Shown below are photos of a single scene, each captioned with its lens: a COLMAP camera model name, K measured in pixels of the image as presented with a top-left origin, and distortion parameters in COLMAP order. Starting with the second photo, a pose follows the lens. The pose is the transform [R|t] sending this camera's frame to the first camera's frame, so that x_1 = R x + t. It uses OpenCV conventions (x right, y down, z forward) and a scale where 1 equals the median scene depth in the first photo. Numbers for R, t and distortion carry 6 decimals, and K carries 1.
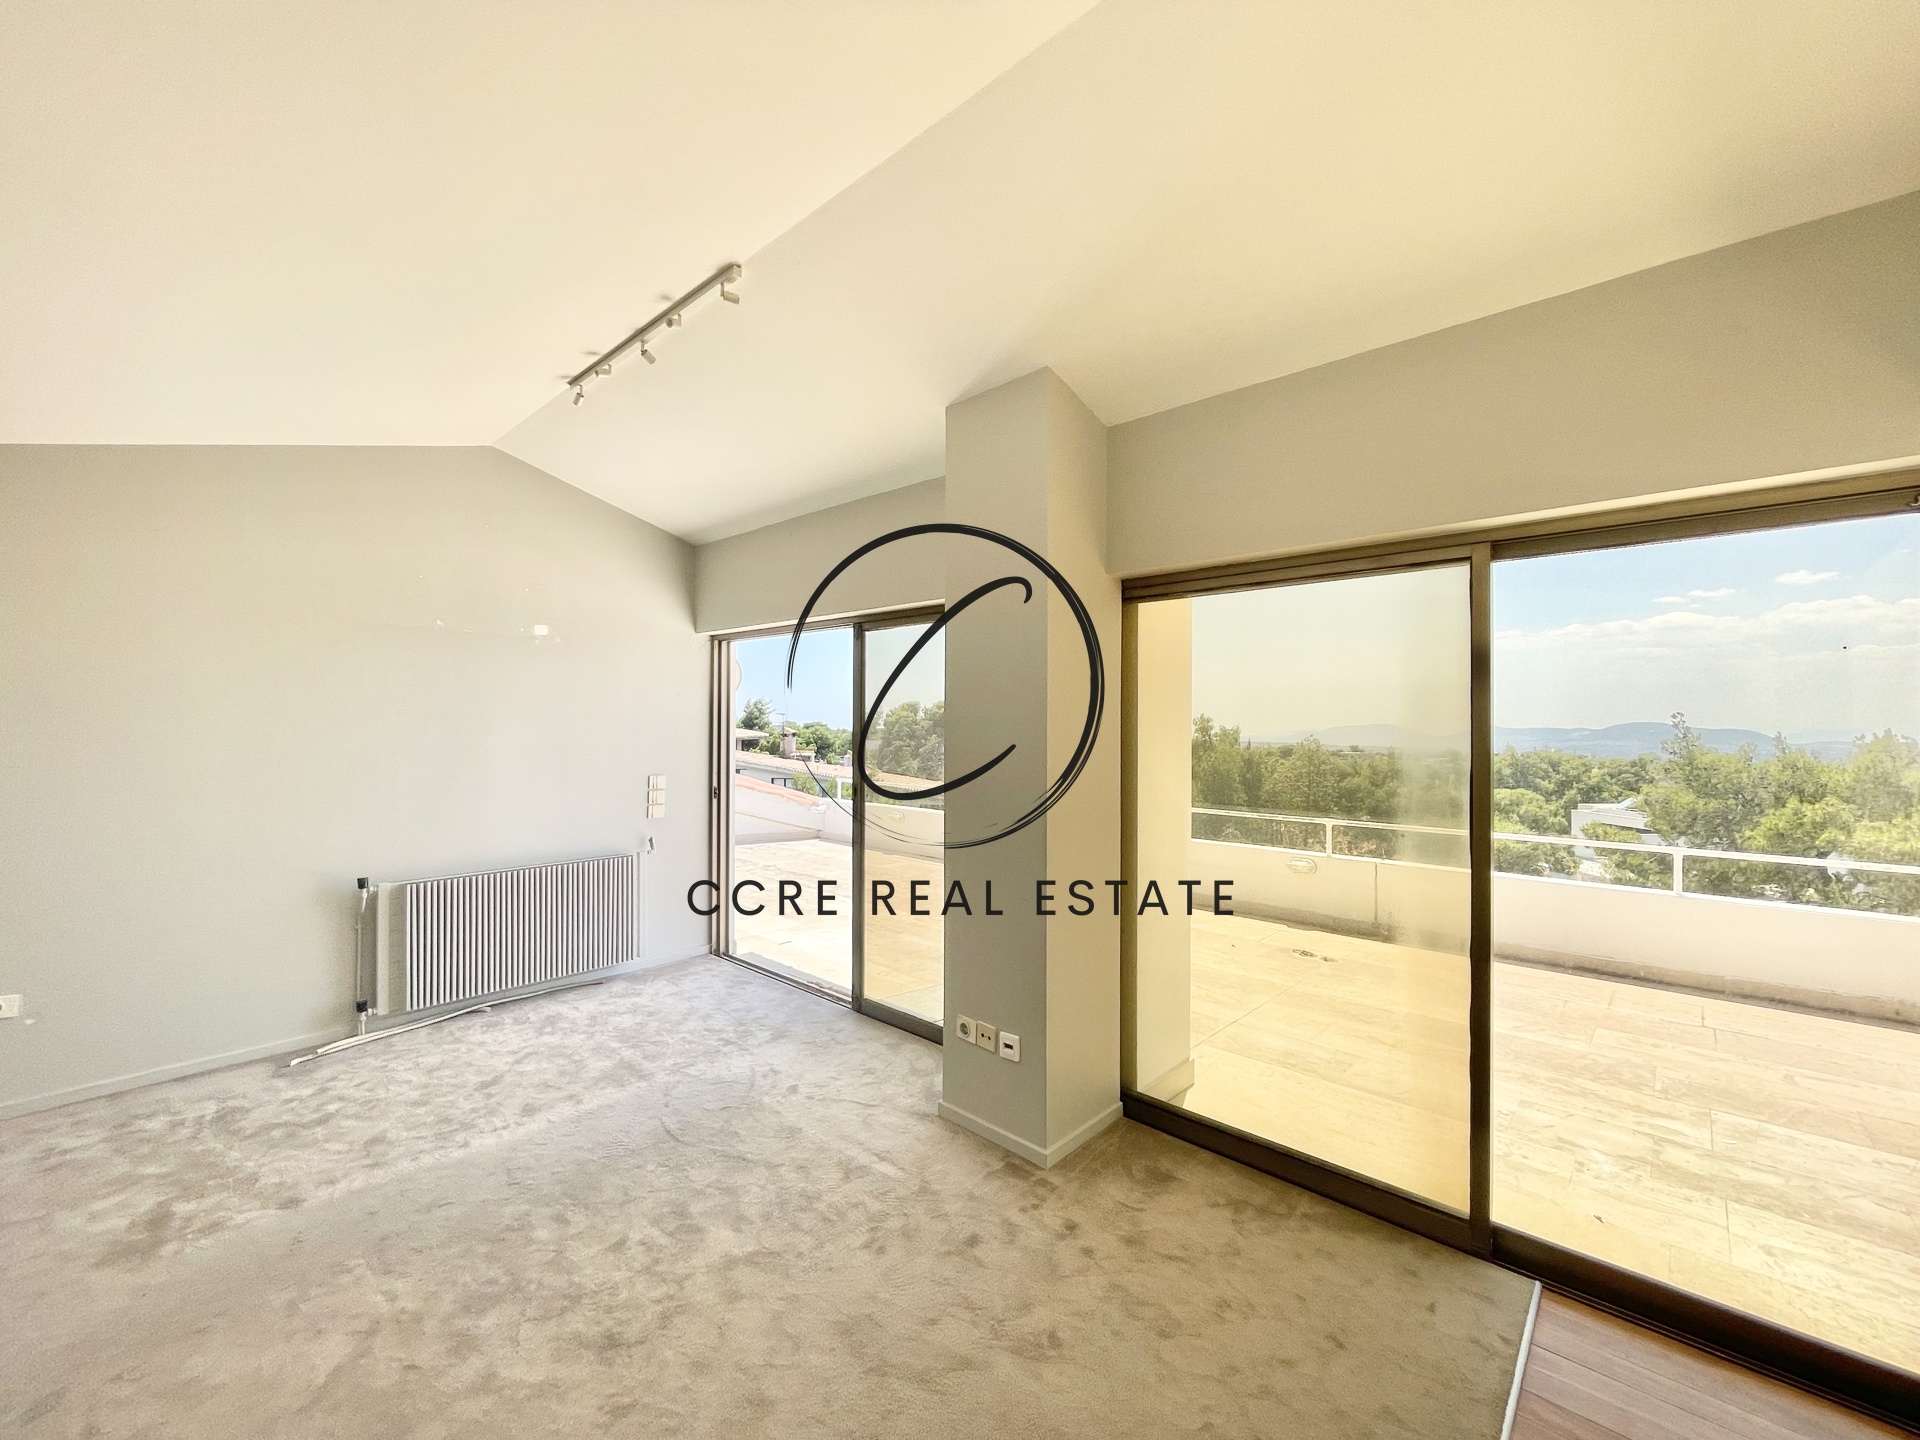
lens RADIAL K [[779.6, 0, 960.0], [0, 779.6, 720.0], [0, 0, 1]] dist [-0.001331, -0.000135]
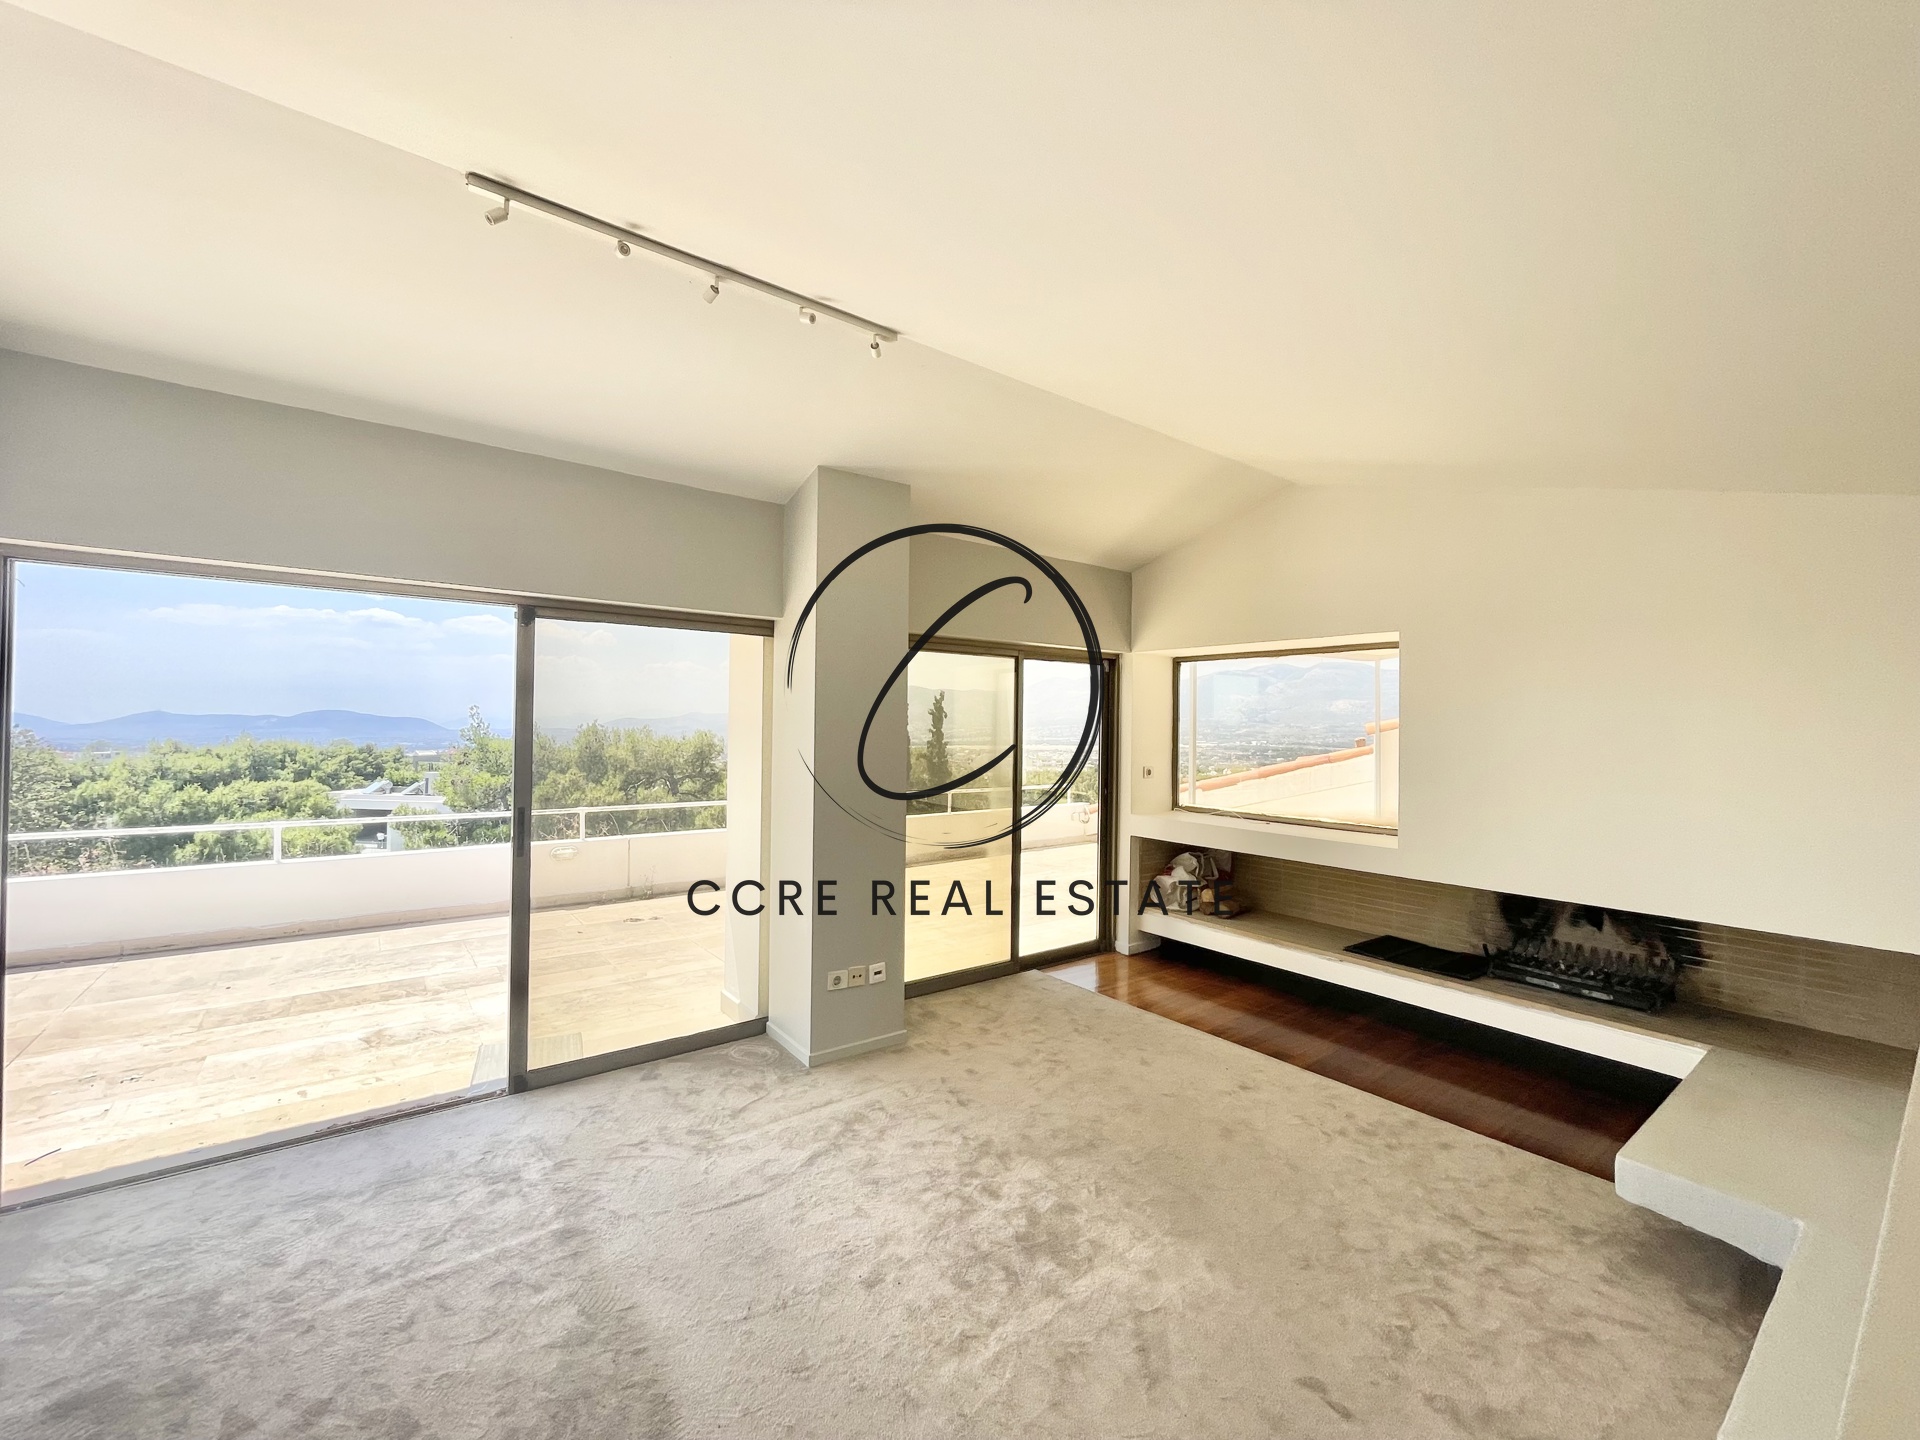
lens RADIAL K [[779.6, 0, 960.0], [0, 779.6, 720.0], [0, 0, 1]] dist [-0.001331, -0.000135]
pose [[0.177027, 0.002423, 0.984203, -0.834411], [-0.018603, 0.999827, 0.000885, -0.016058], [-0.984030, -0.018466, 0.177042, 0.420944]]
